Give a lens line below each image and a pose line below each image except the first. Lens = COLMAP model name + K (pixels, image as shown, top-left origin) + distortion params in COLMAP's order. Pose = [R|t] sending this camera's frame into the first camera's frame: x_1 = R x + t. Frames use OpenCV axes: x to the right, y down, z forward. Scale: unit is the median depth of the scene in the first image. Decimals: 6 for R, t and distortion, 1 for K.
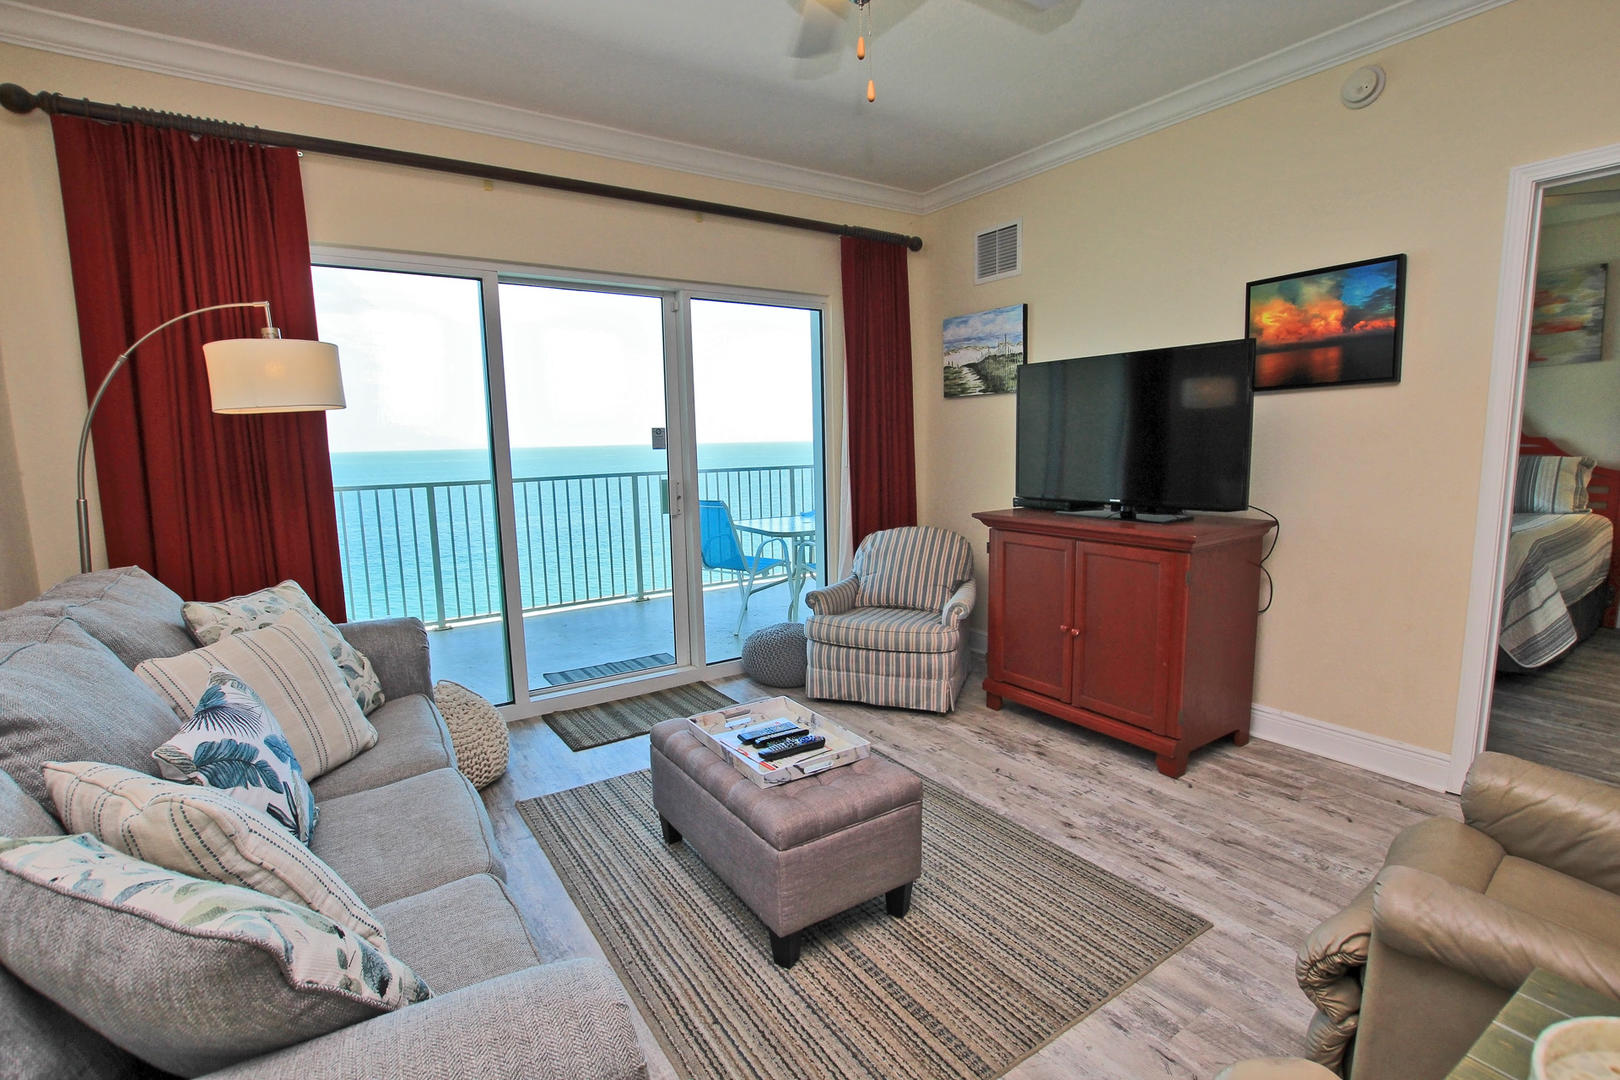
lens RADIAL K [[750.4, 0, 808.9], [0, 750.4, 534.8], [0, 0, 1]] dist [-0.027598, 0.001383]
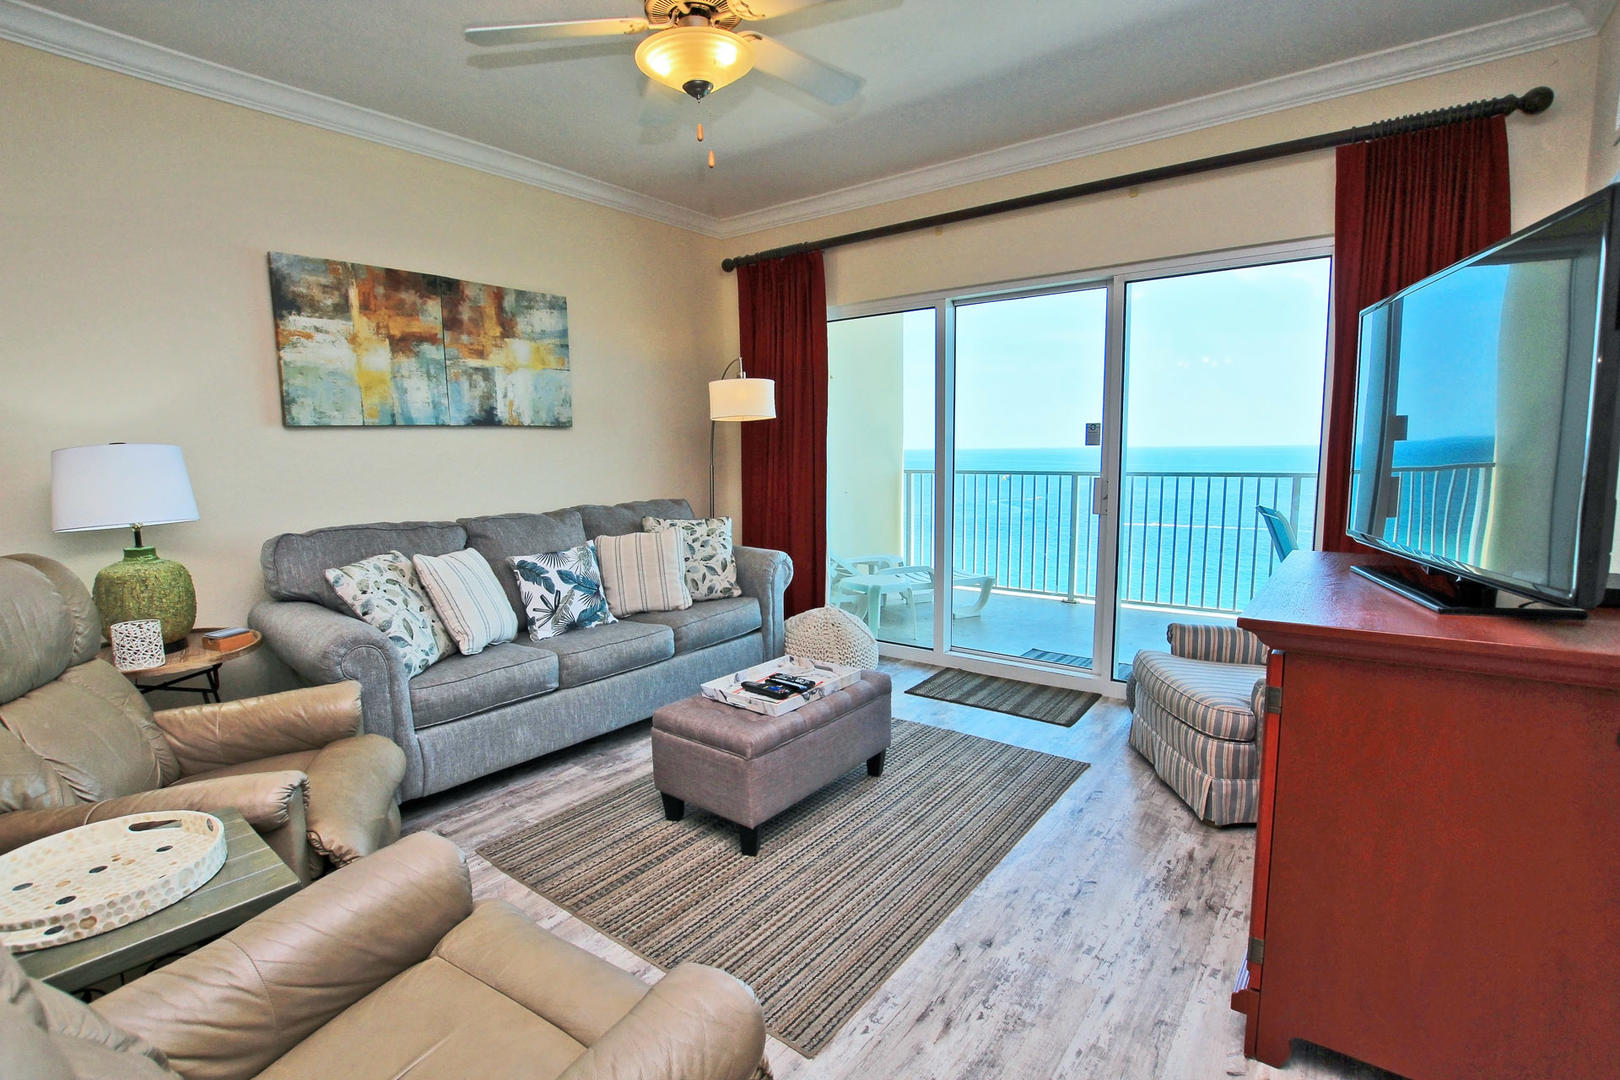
lens RADIAL K [[750.4, 0, 815.1], [0, 750.4, 539.3], [0, 0, 1]] dist [-0.027598, 0.001383]
pose [[0.324652, 0.129020, -0.936993, 0.706078], [-0.114167, 0.988755, 0.096591, -0.054998], [0.938918, 0.075615, 0.335731, 0.405870]]
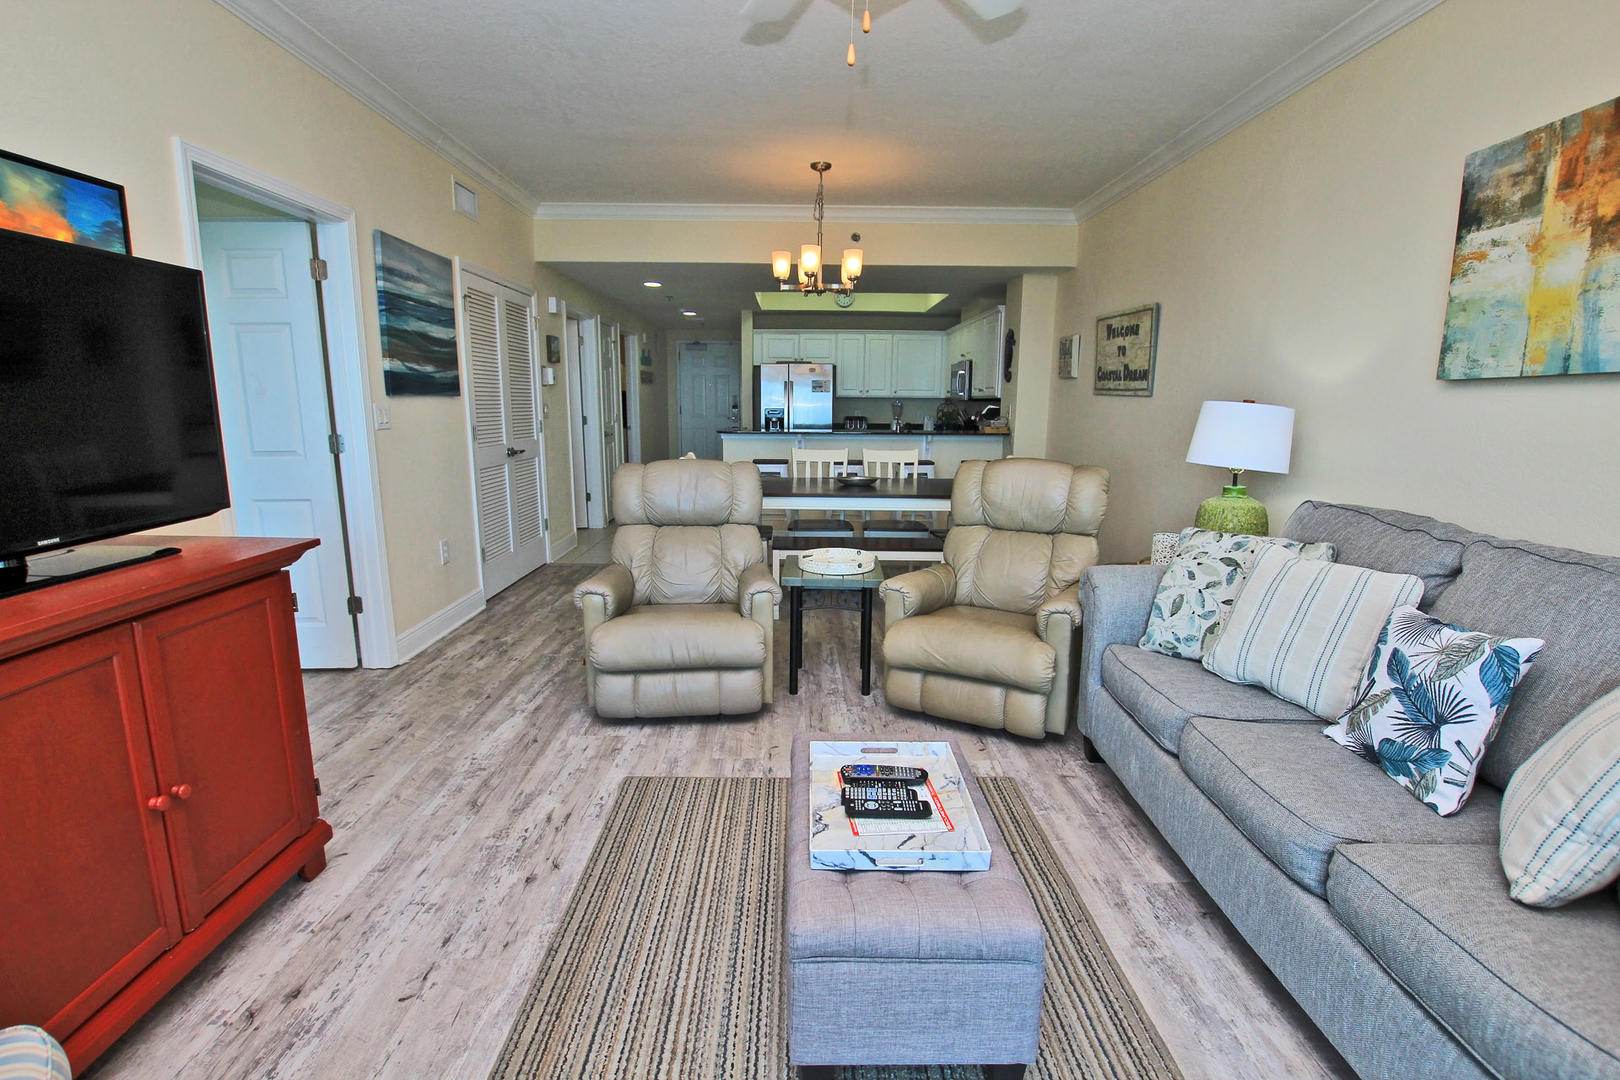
lens RADIAL K [[750.4, 0, 806.5], [0, 750.4, 545.1], [0, 0, 1]] dist [-0.027598, 0.001383]
pose [[-0.837482, -0.089962, 0.539009, -0.236122], [0.079637, 0.955734, 0.283250, -0.128166], [-0.540631, 0.280142, -0.793246, 1.026735]]
